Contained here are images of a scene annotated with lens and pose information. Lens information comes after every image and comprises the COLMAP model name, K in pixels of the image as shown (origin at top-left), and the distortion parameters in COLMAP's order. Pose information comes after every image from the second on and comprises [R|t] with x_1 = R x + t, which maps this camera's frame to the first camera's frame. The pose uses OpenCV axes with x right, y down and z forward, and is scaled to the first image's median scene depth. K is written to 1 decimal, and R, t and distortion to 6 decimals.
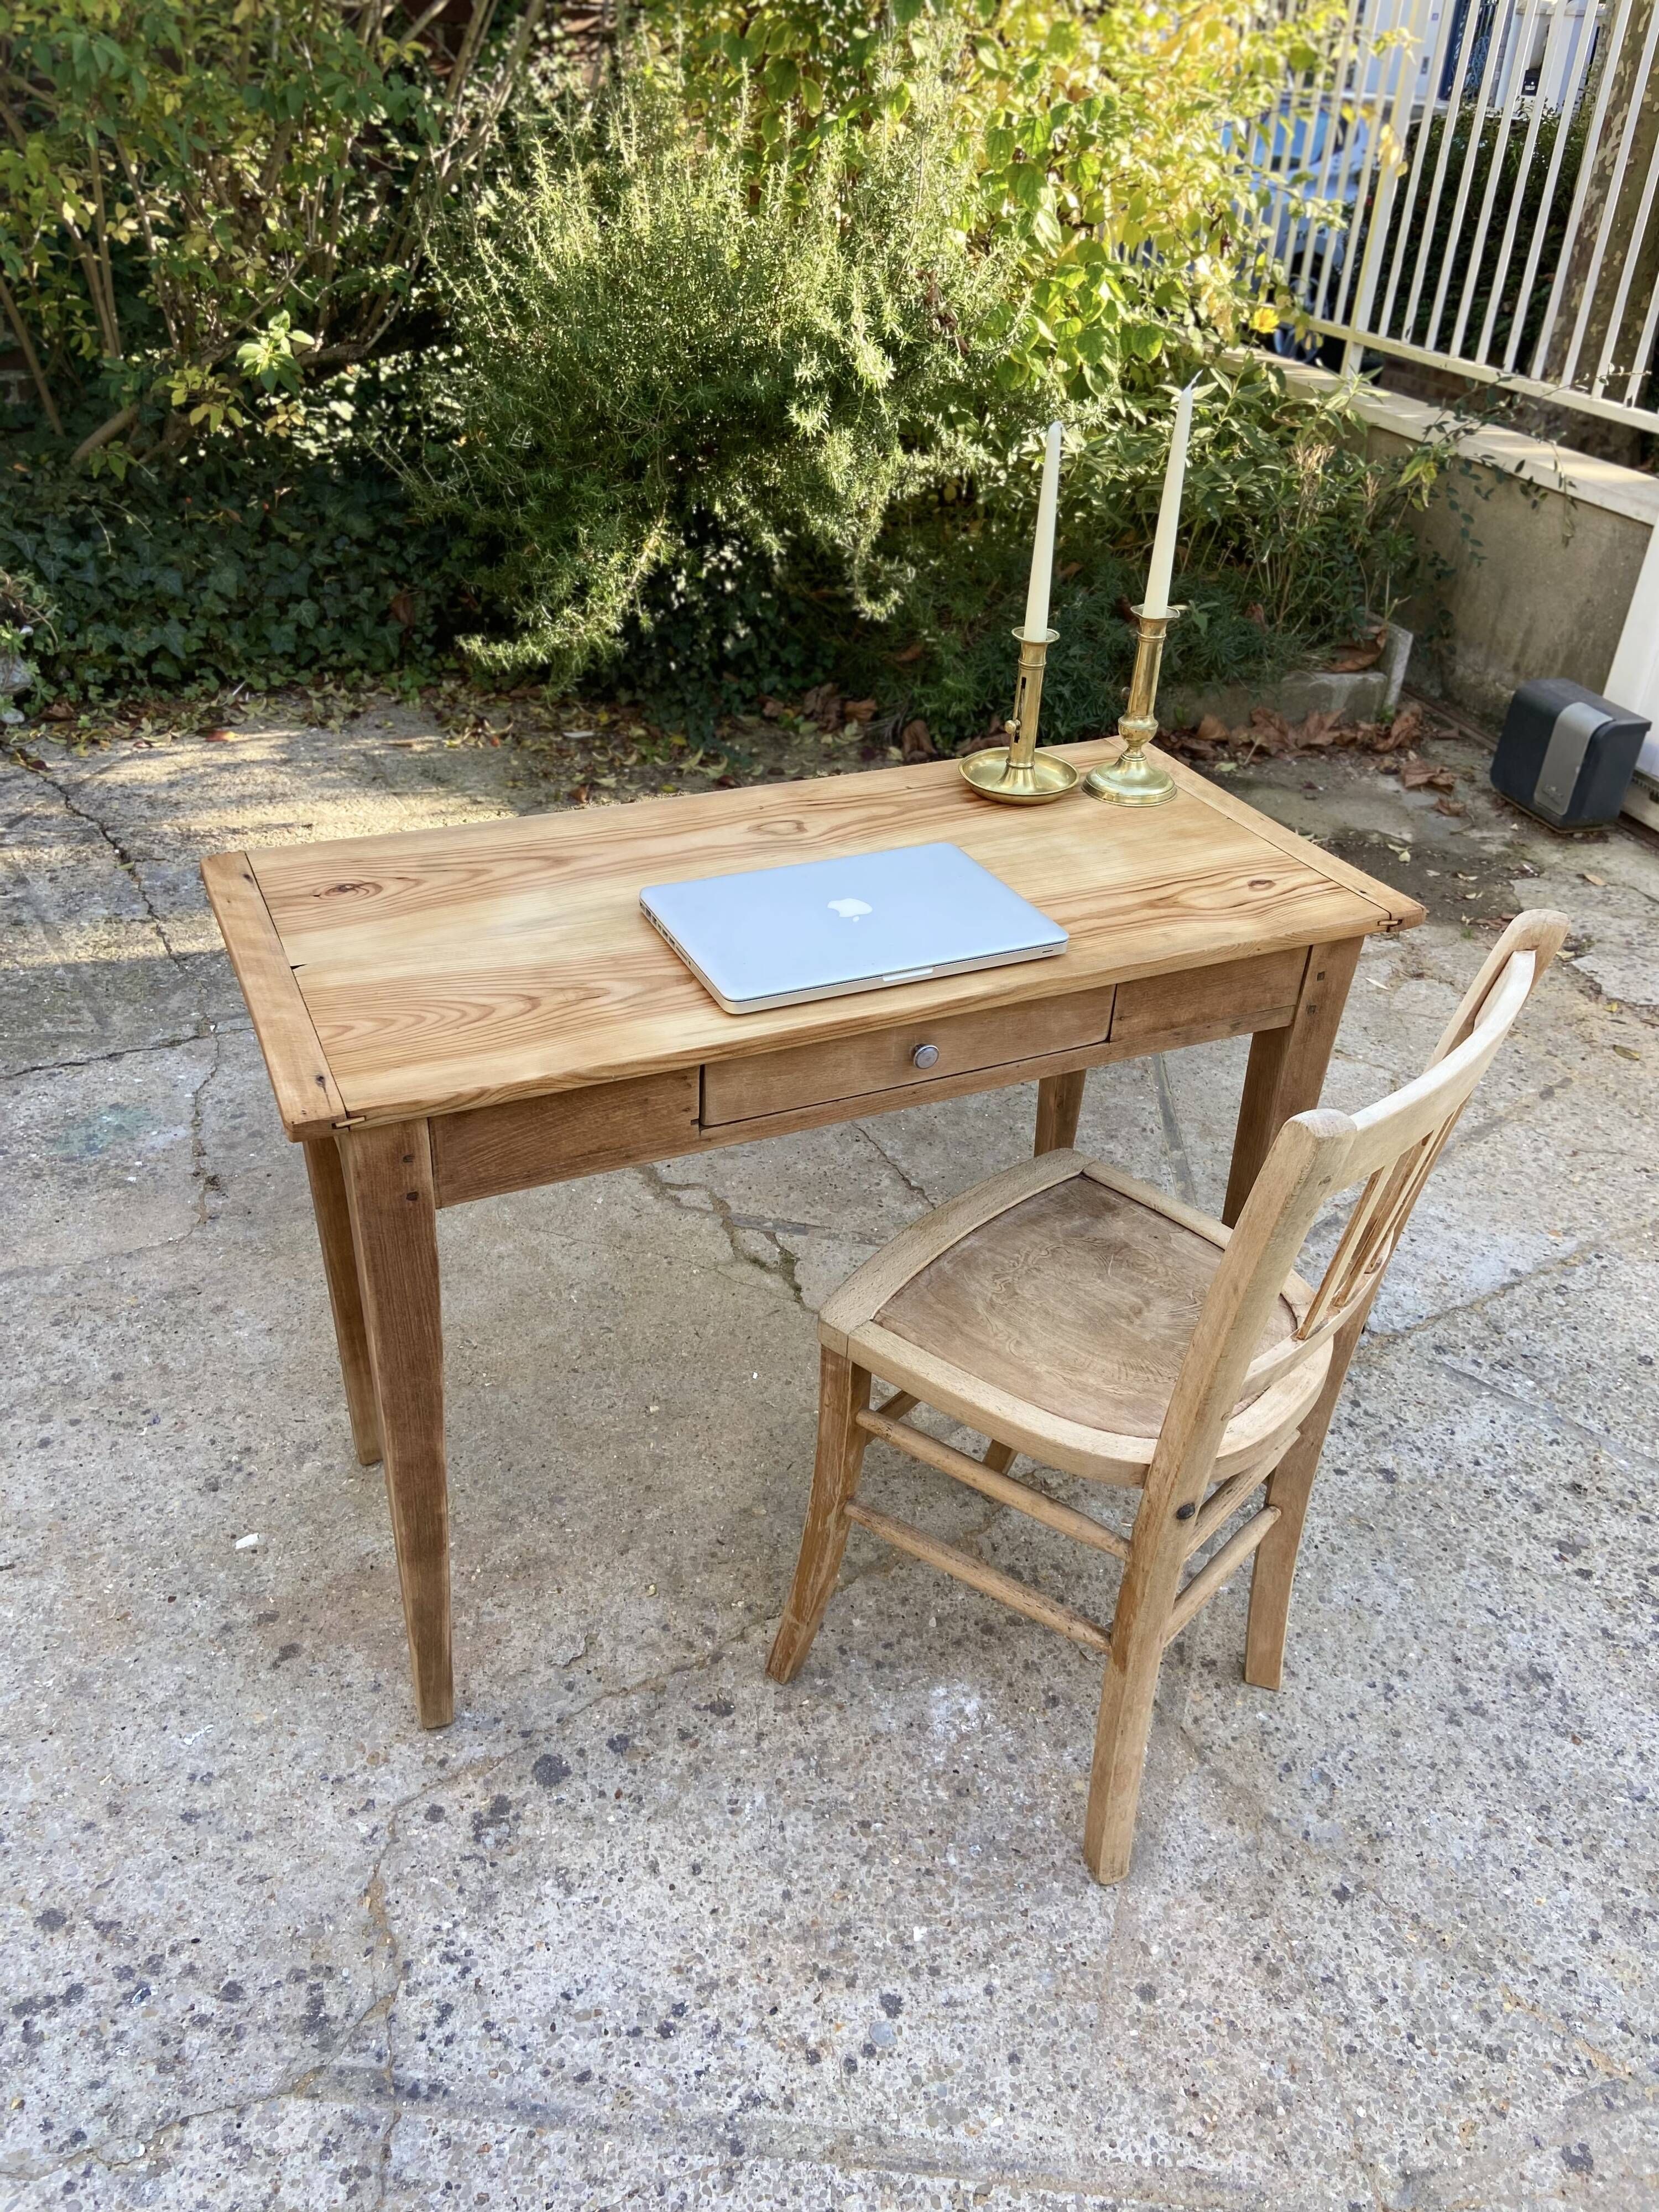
lens RADIAL K [[1670.1, 0, 832.2], [0, 1670.1, 1088.5], [0, 0, 1]] dist [0.122703, -0.161235]
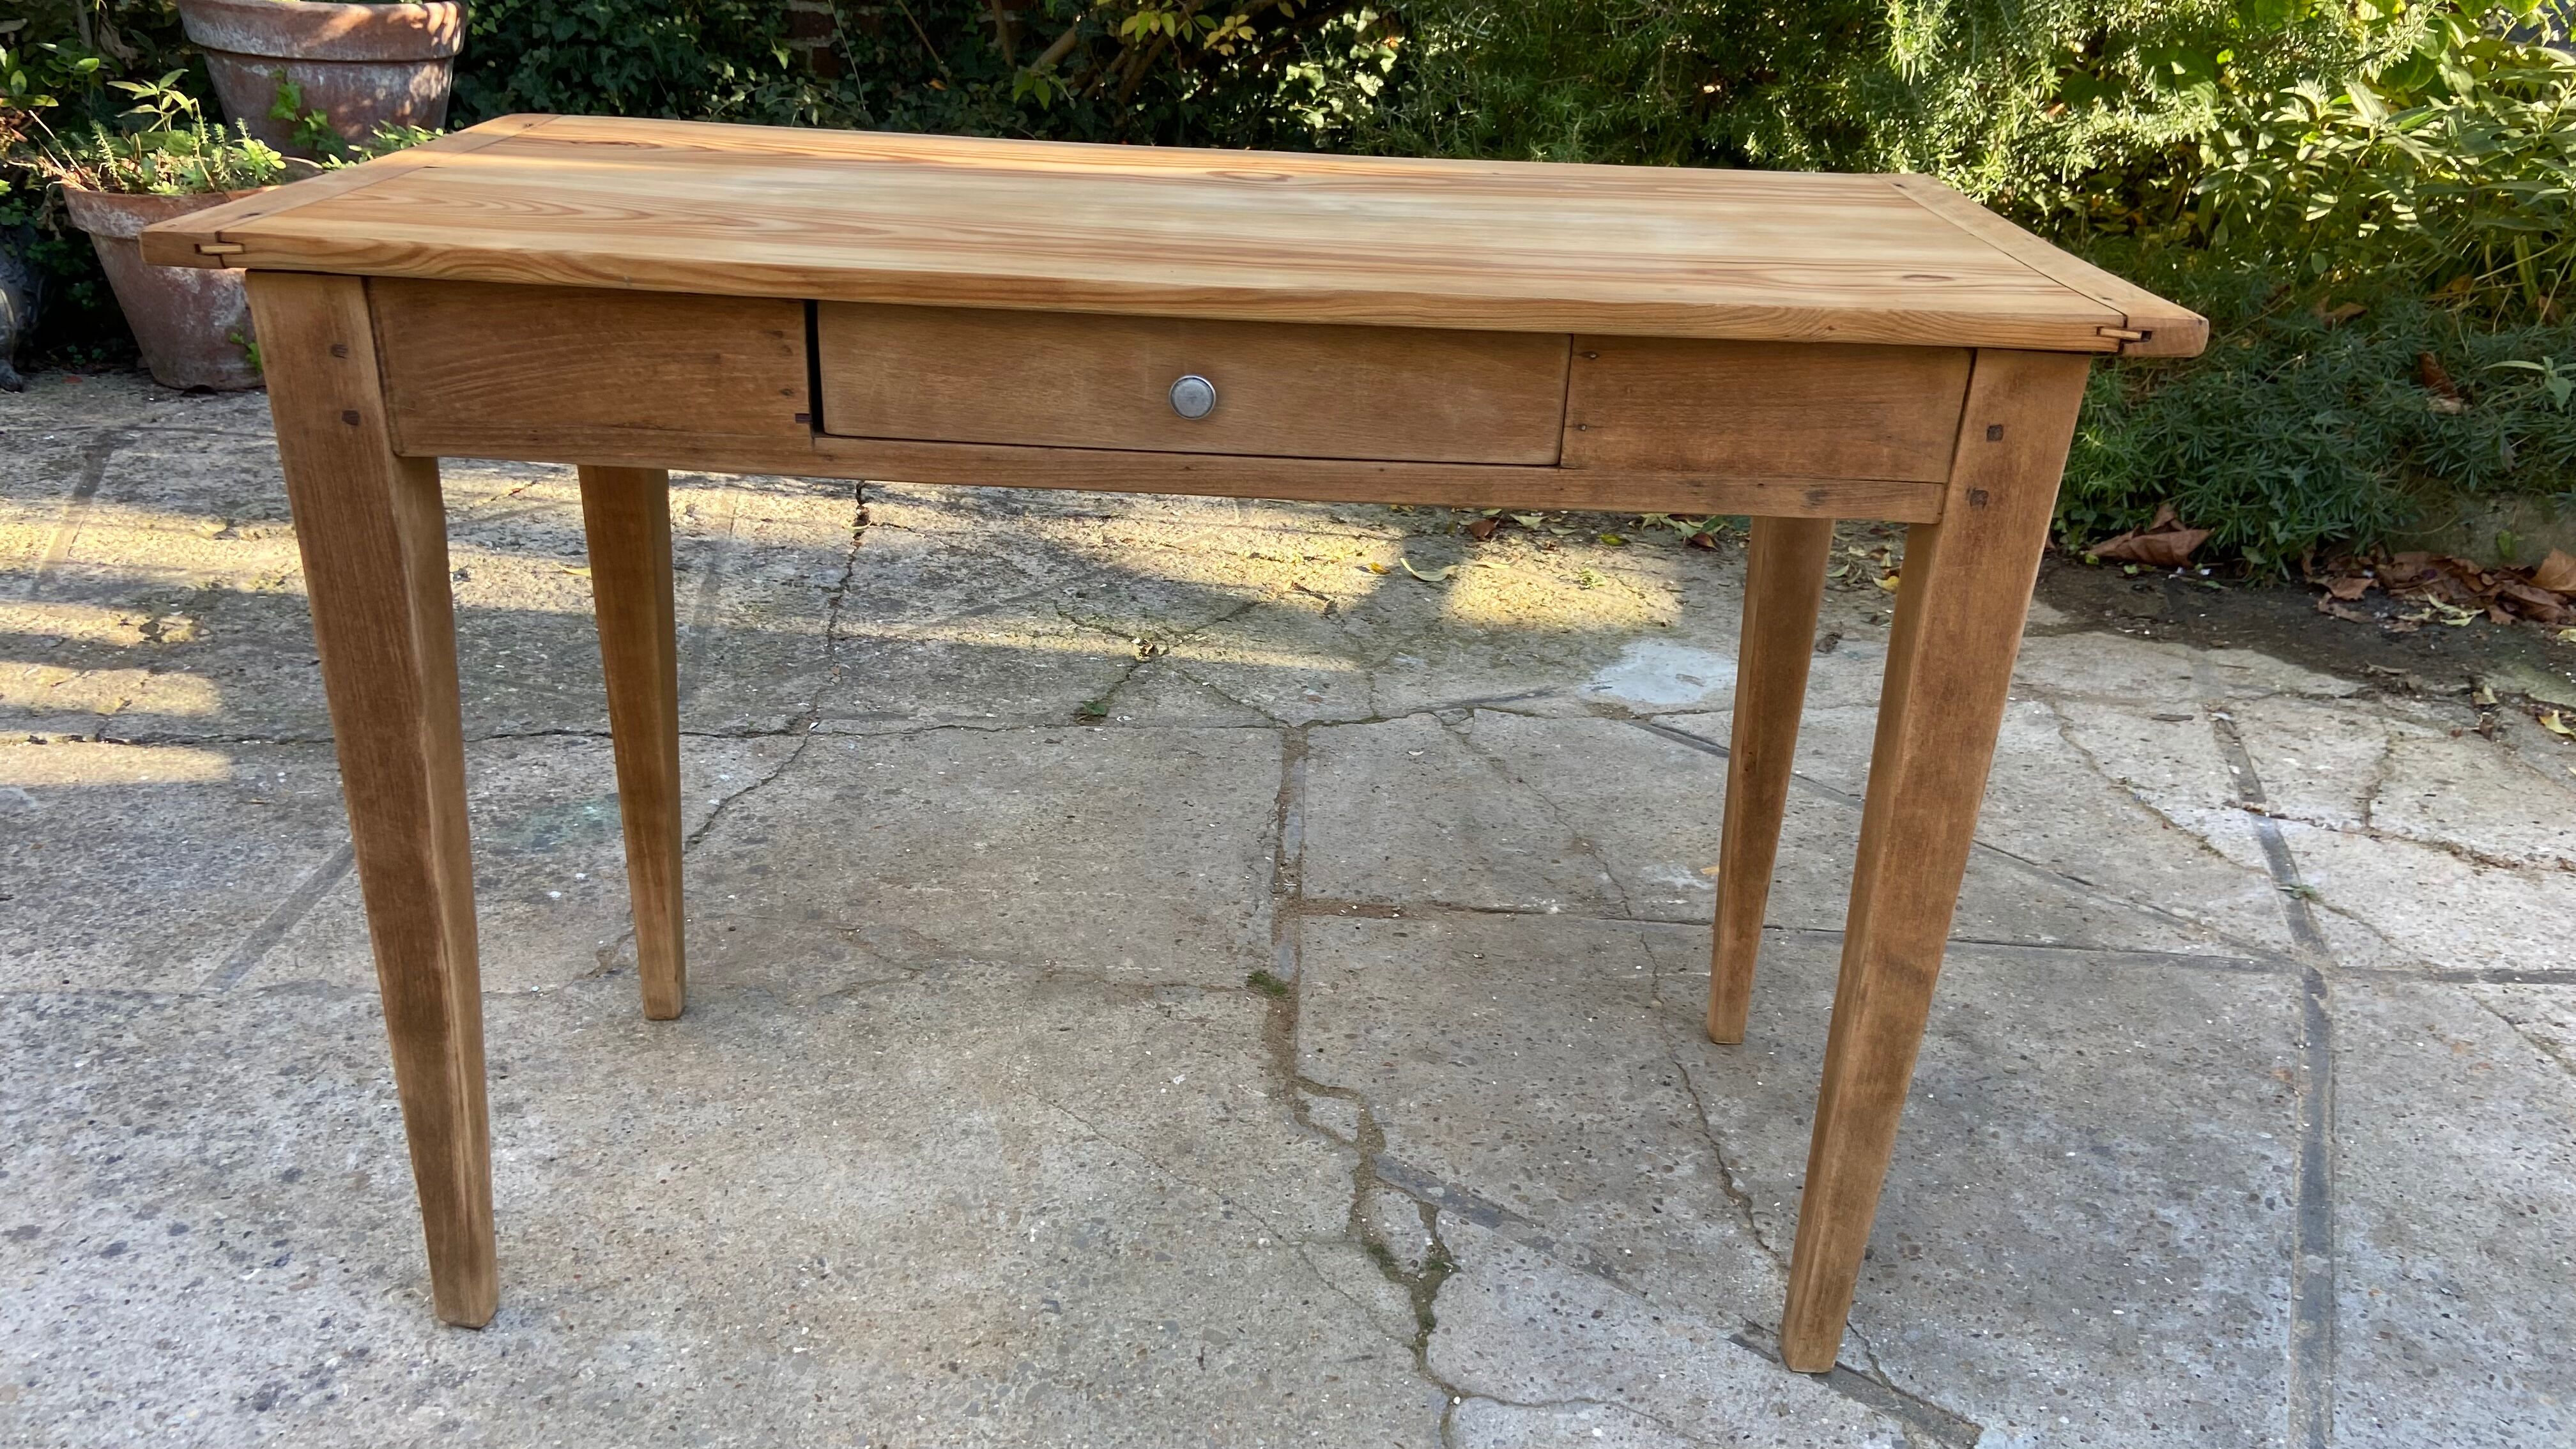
lens RADIAL K [[1943.8, 0, 1299.4], [0, 1943.8, 716.9], [0, 0, 1]] dist [0.128096, -0.170270]
pose [[0.921614, 0.155090, -0.355774, 0.147541], [-0.207468, 0.971589, -0.113896, 0.015634], [0.328002, 0.178780, 0.927606, 0.435225]]
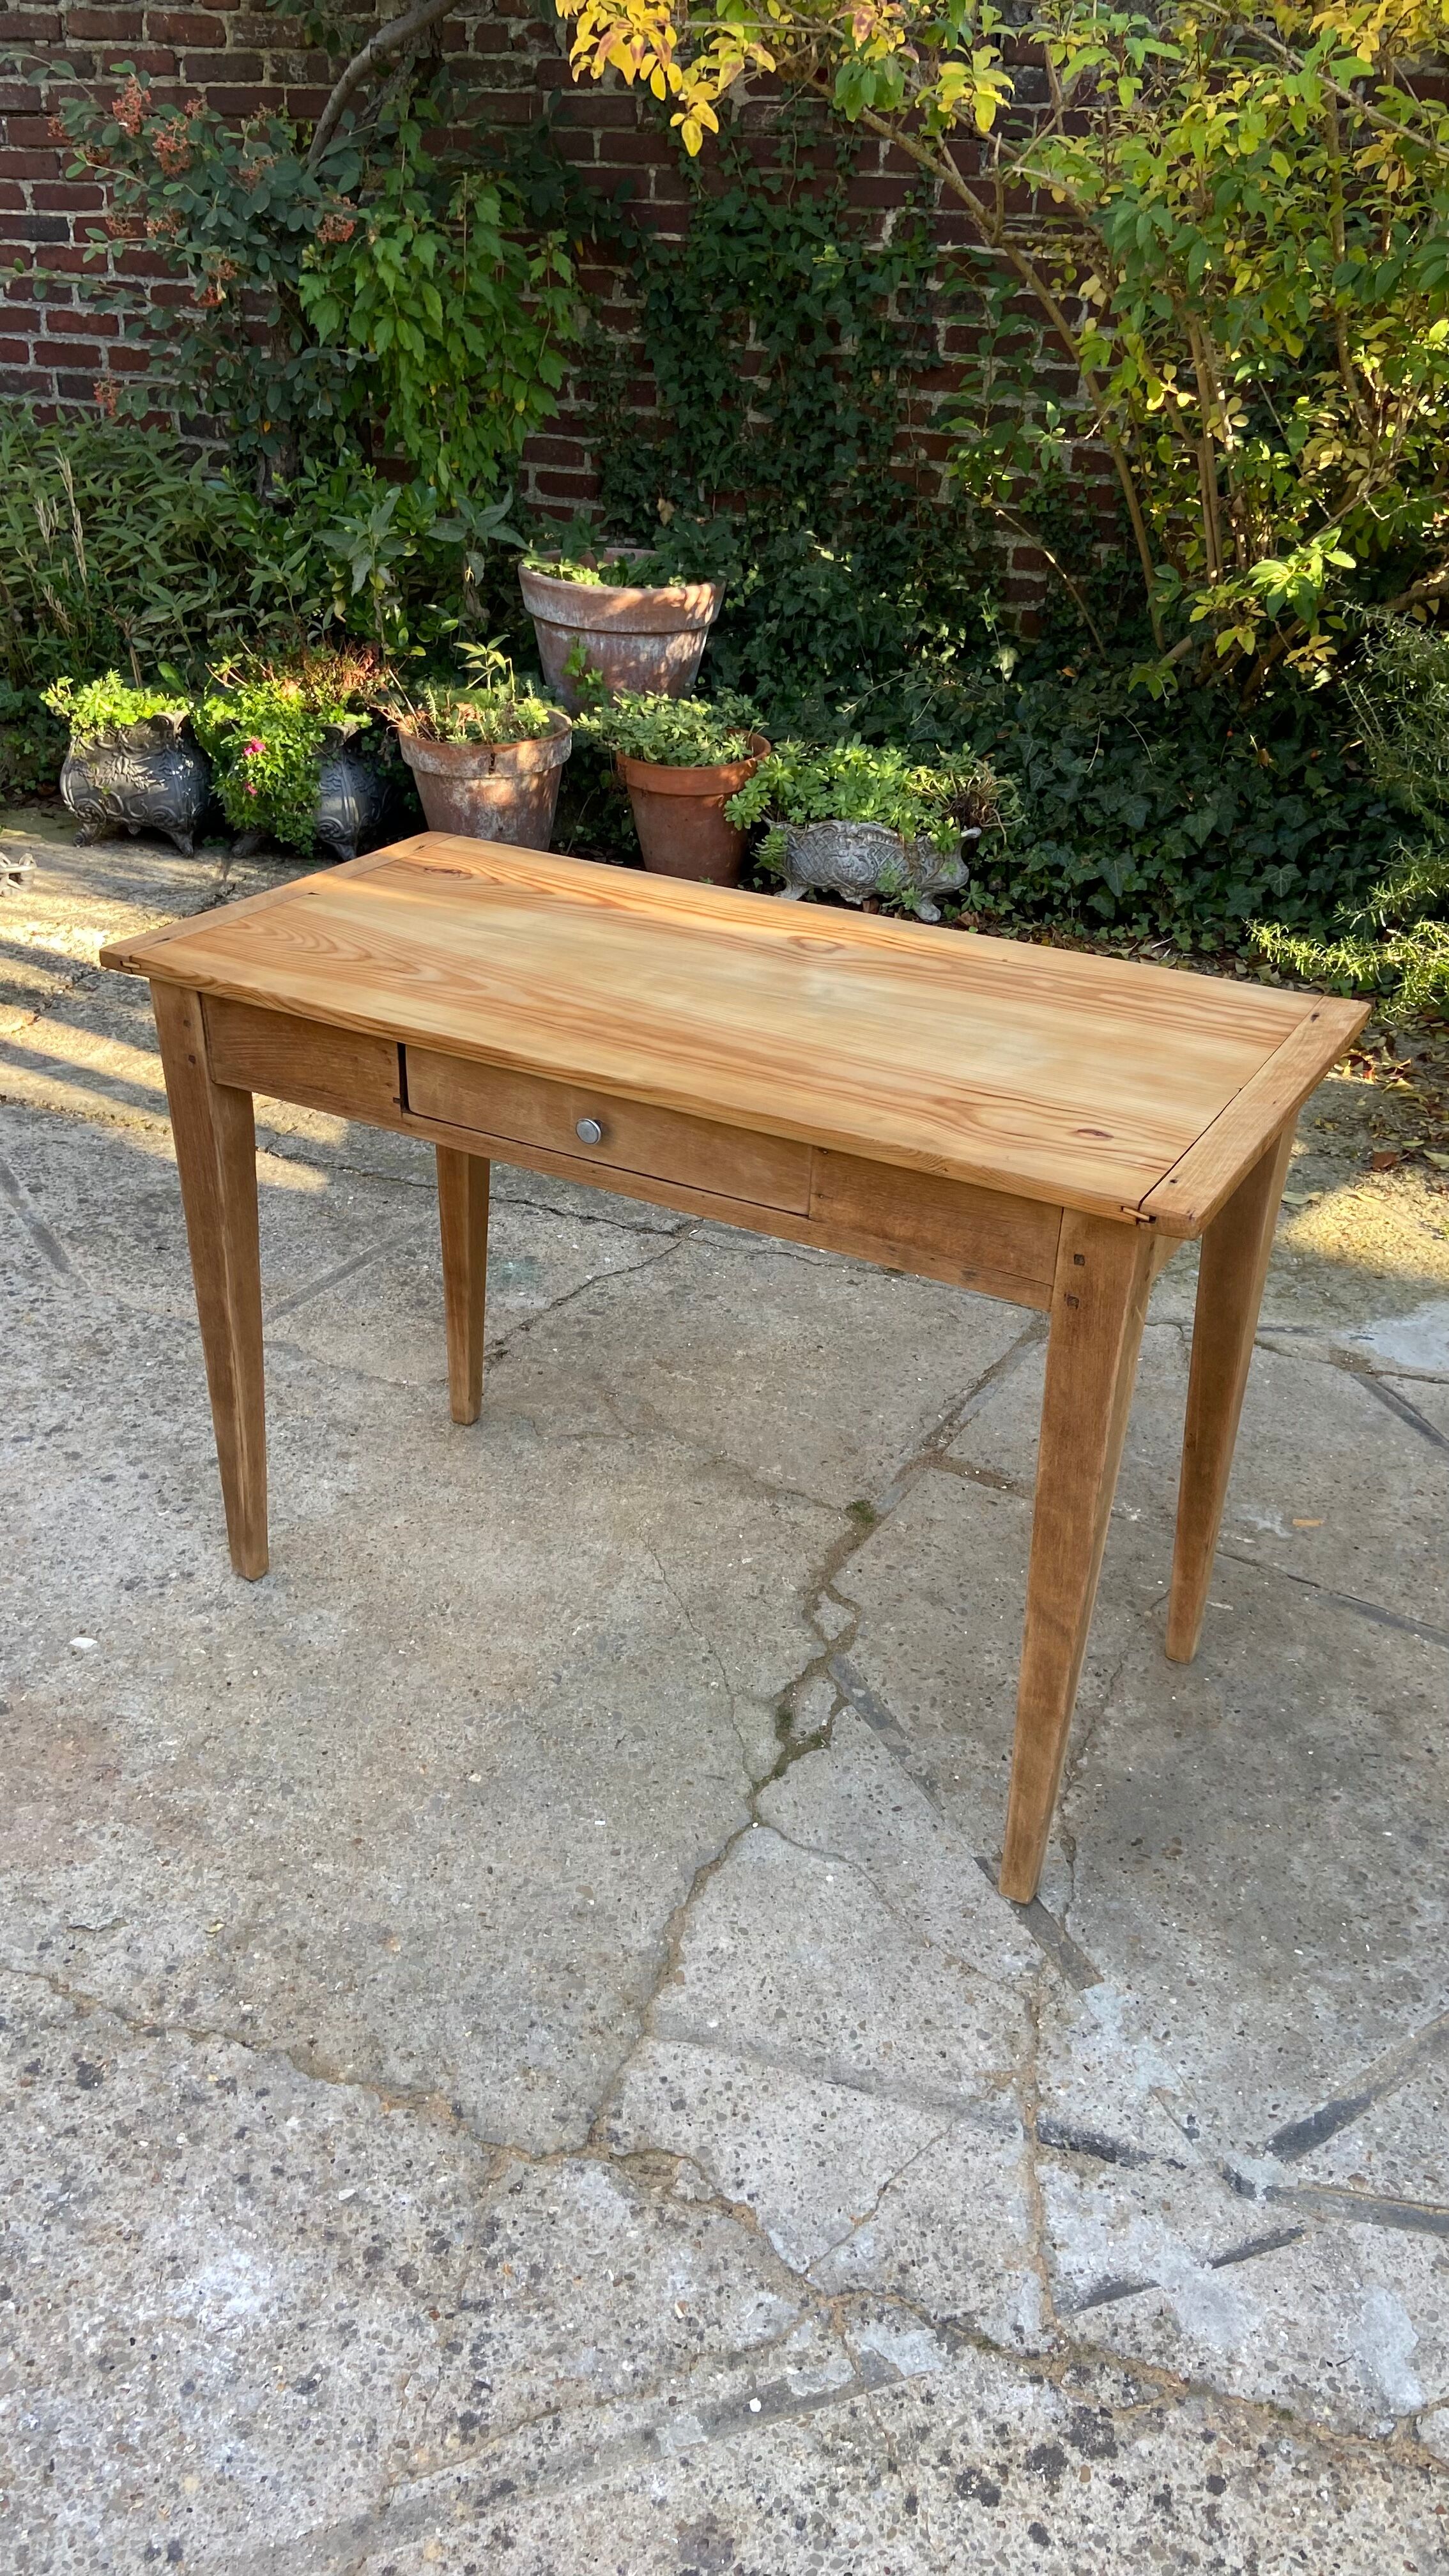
lens RADIAL K [[1943.8, 0, 701.5], [0, 1943.8, 1247.9], [0, 0, 1]] dist [0.128096, -0.170270]
pose [[0.606766, 0.341659, -0.717708, 0.558465], [-0.409787, 0.908131, 0.085865, -0.167698], [0.681109, 0.242007, 0.691030, 0.373153]]
